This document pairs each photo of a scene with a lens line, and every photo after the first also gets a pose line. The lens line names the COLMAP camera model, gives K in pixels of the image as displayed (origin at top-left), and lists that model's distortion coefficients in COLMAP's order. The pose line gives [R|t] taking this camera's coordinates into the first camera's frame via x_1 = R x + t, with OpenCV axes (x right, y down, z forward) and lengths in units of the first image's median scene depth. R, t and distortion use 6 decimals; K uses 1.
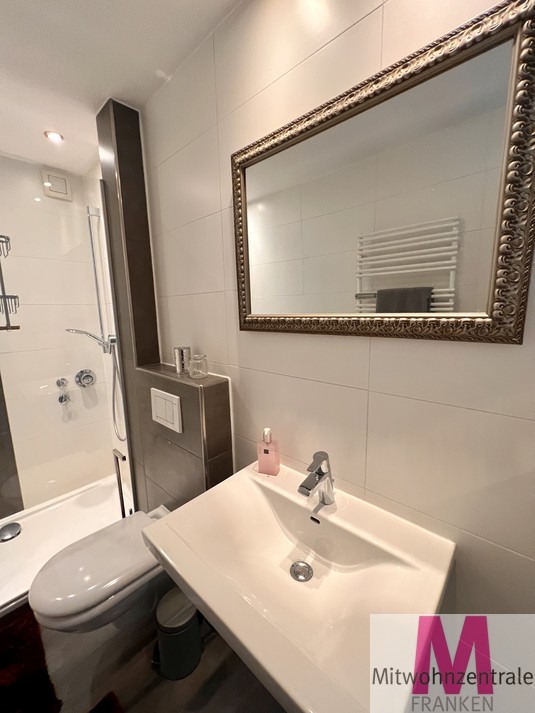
lens RADIAL K [[285.0, 0, 266.6], [0, 285.0, 351.7], [0, 0, 1]] dist [-0.002593, 0.000573]
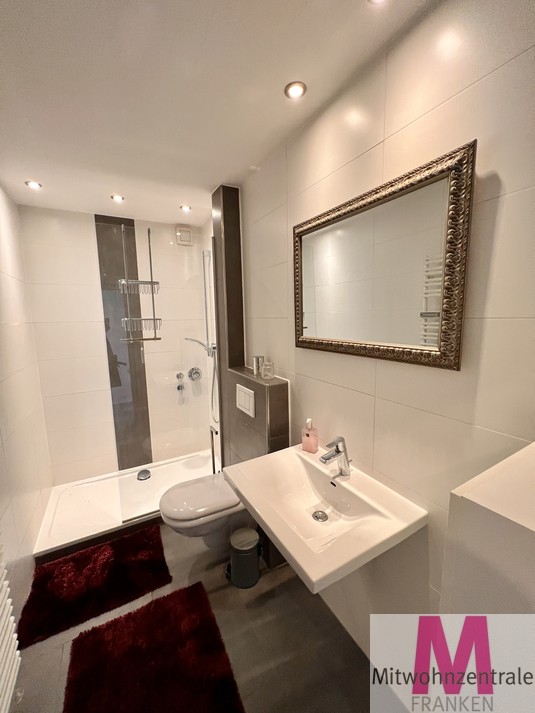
lens RADIAL K [[286.0, 0, 267.3], [0, 286.0, 352.4], [0, 0, 1]] dist [-0.000691, 0.000179]
pose [[0.950273, 0.046725, -0.307893, 0.187776], [-0.051854, 0.998619, -0.008495, -0.027155], [0.307071, 0.024038, 0.951383, -0.338649]]
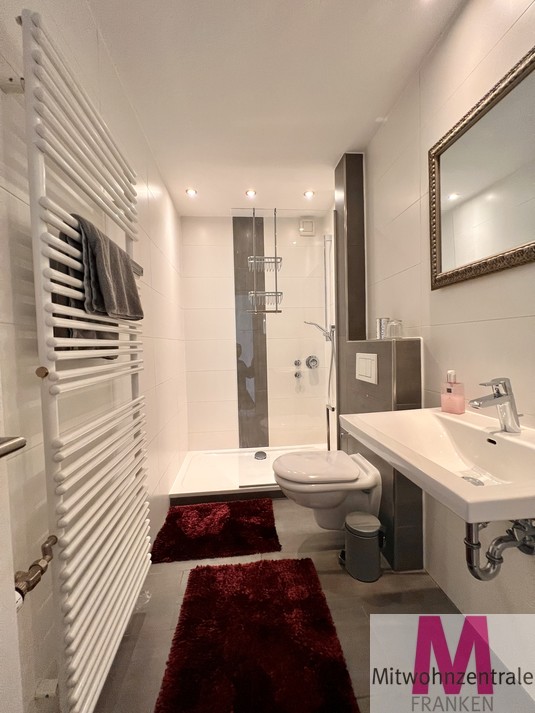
lens RADIAL K [[286.0, 0, 266.2], [0, 286.0, 353.9], [0, 0, 1]] dist [-0.000691, 0.000179]
pose [[0.745867, 0.027695, -0.665519, 0.170766], [-0.097669, 0.992883, -0.068143, 0.298399], [0.658895, 0.115826, 0.743264, -0.259307]]
